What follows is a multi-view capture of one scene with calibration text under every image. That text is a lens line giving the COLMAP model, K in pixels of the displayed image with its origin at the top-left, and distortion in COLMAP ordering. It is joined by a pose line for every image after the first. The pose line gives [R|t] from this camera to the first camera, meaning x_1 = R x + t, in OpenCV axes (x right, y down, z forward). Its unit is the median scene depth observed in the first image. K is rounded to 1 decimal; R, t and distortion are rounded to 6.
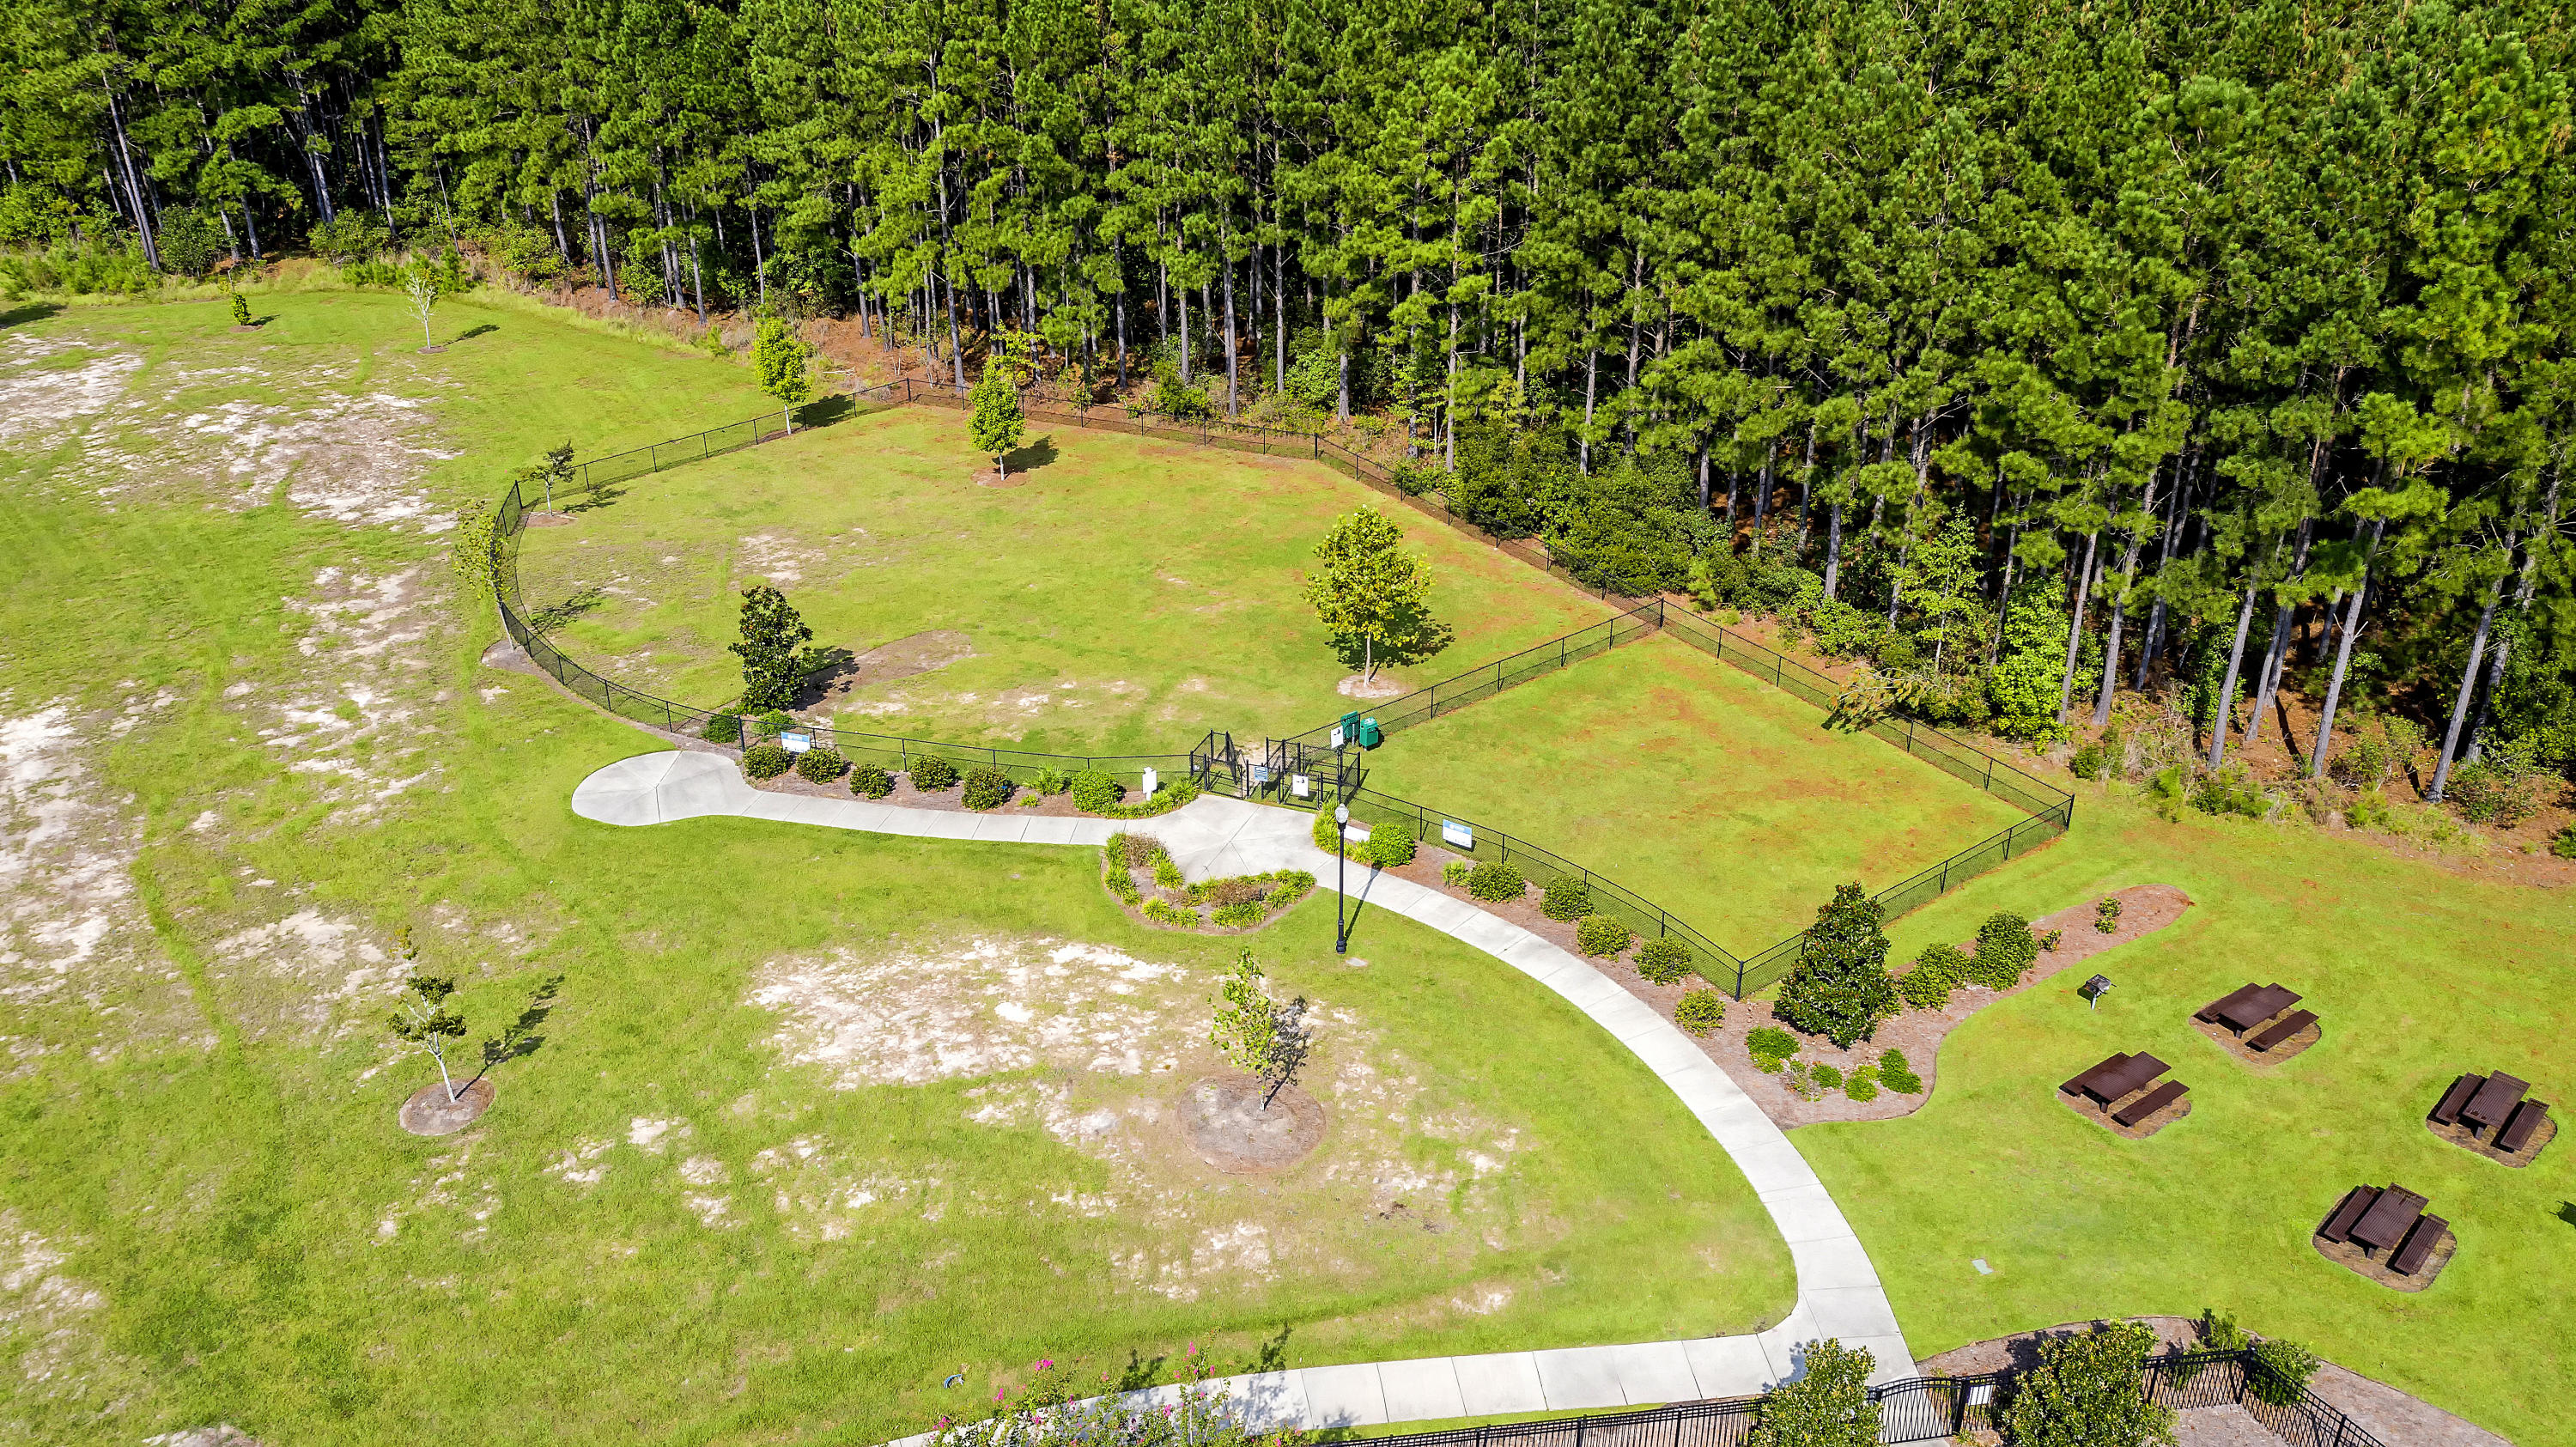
lens RADIAL K [[2063.0, 0, 1288.0], [0, 2063.0, 723.5], [0, 0, 1]] dist [0.007767, -0.000479]
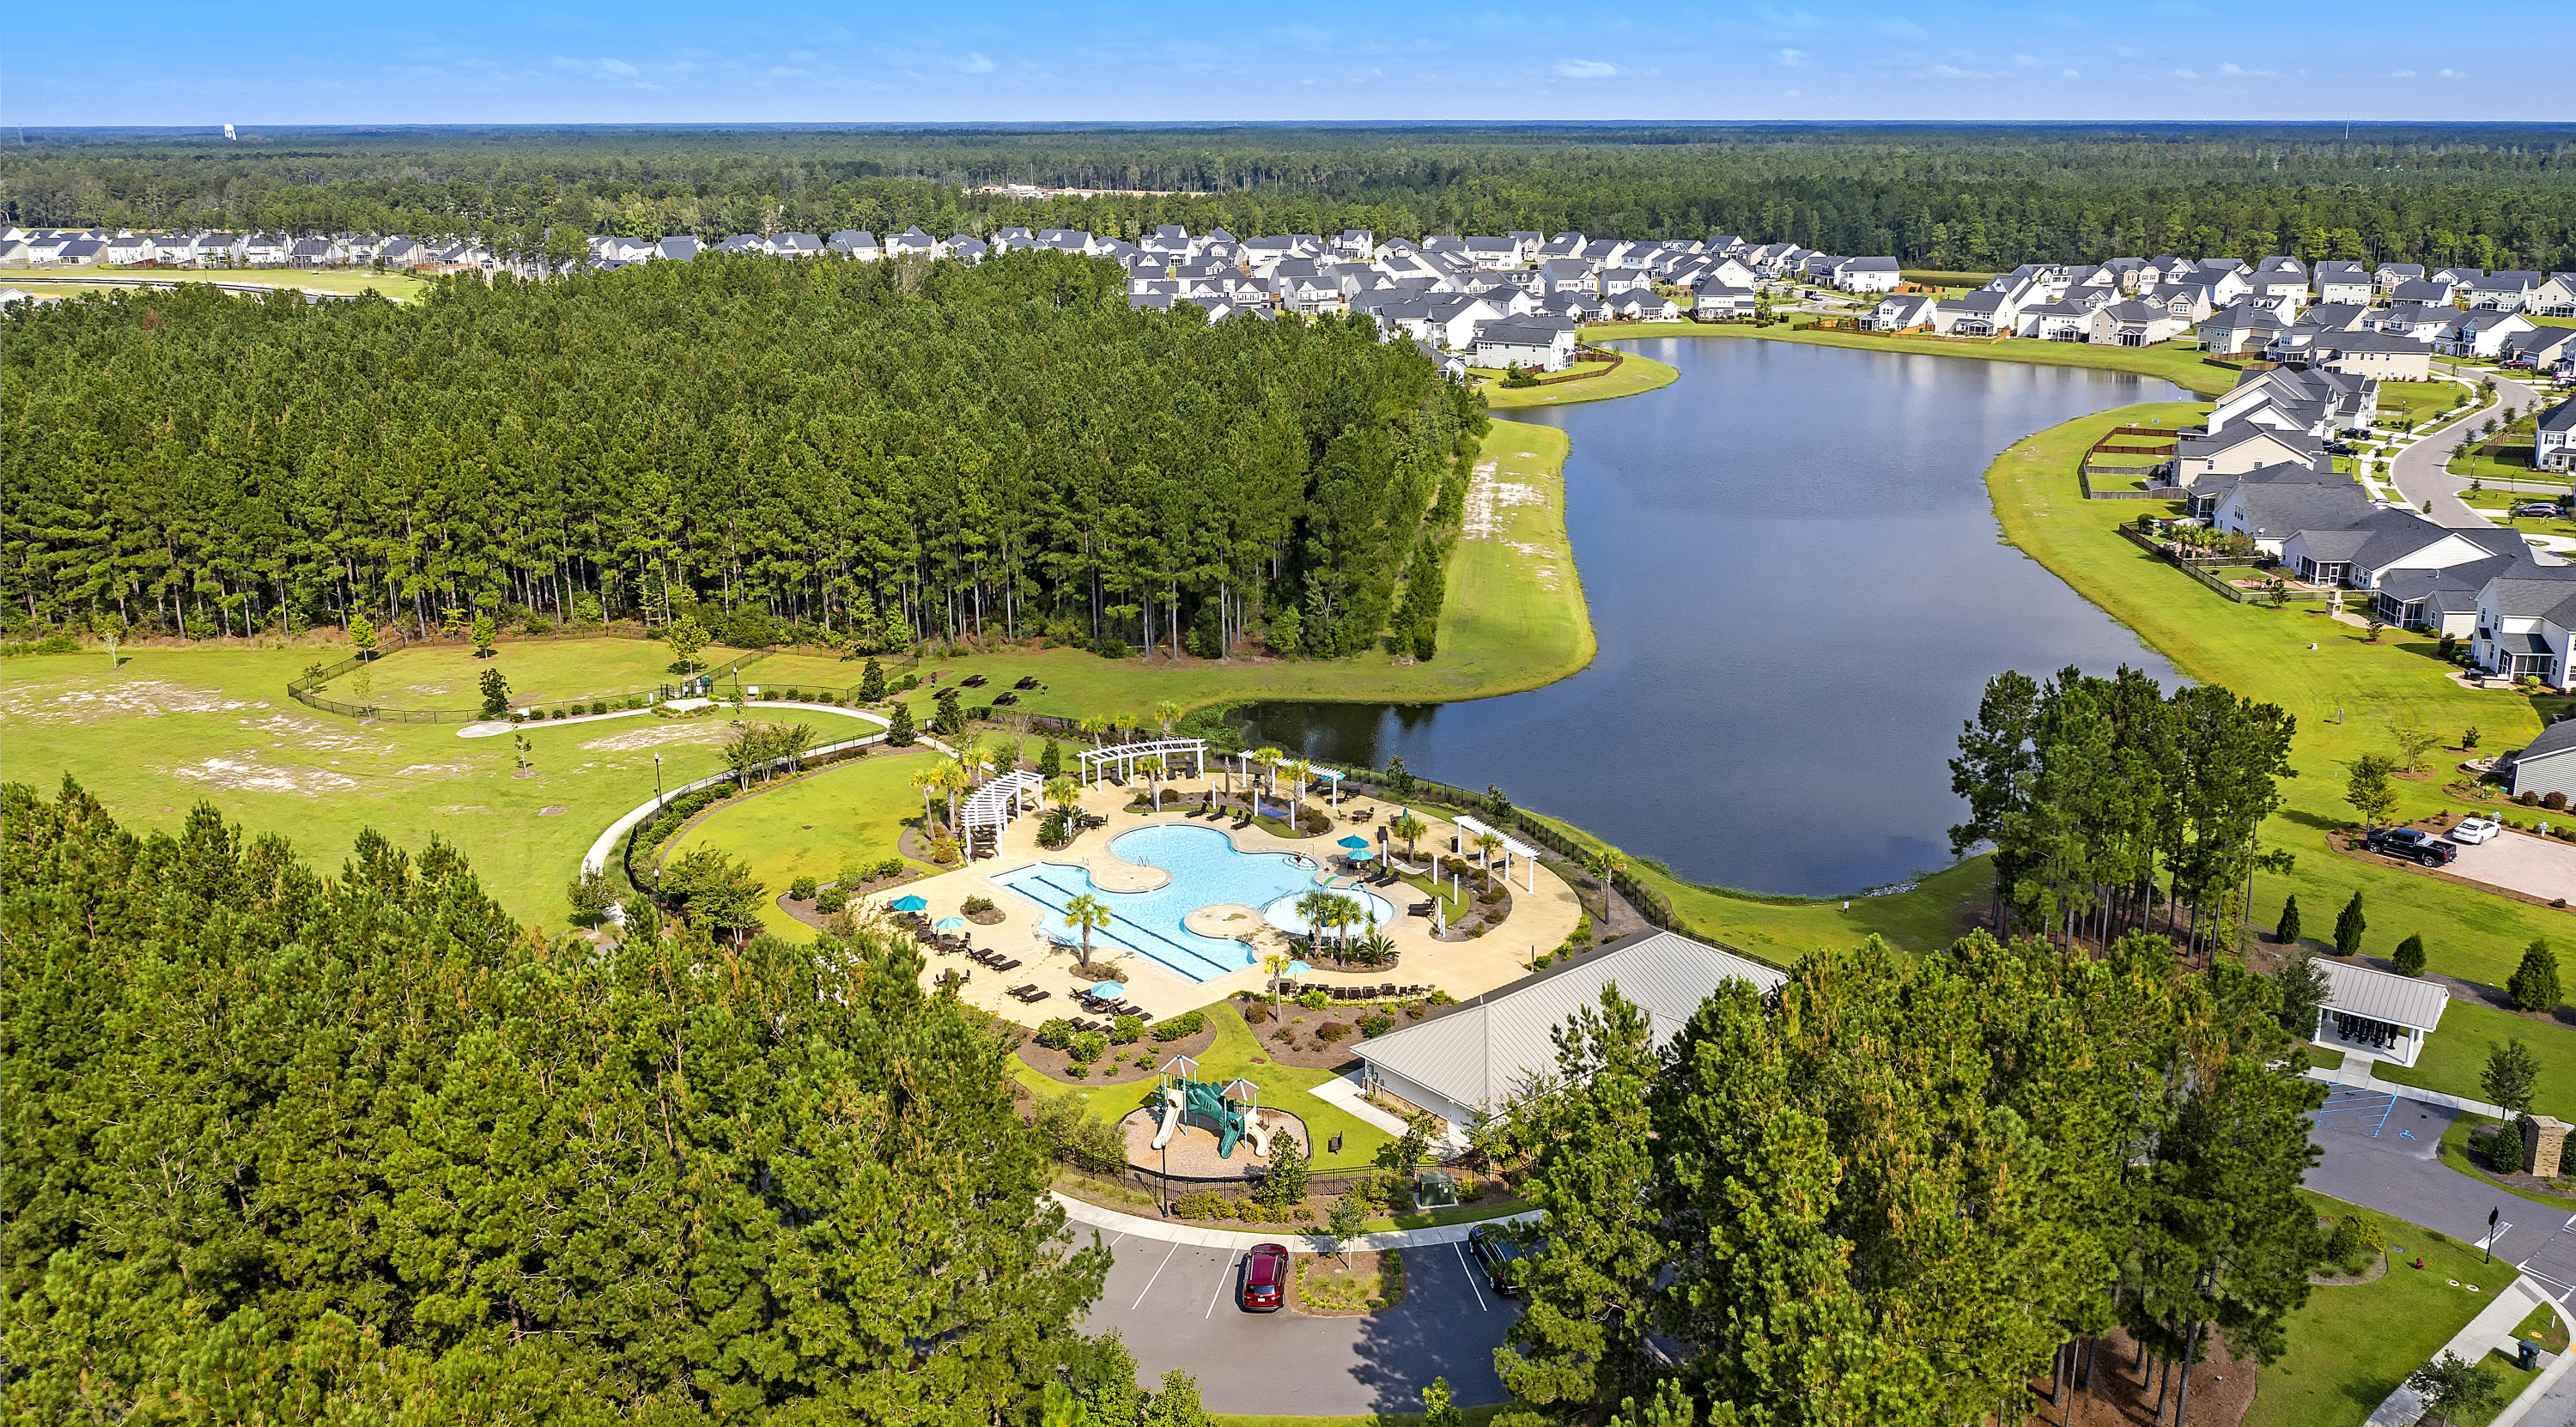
lens RADIAL K [[2060.2, 0, 1369.5], [0, 2060.2, 707.6], [0, 0, 1]] dist [-0.010706, 0.001494]
pose [[0.802159, -0.171801, 0.571861, -1.044984], [0.273408, 0.957098, -0.095978, 0.684600], [-0.530838, 0.233341, 0.814717, -2.290435]]
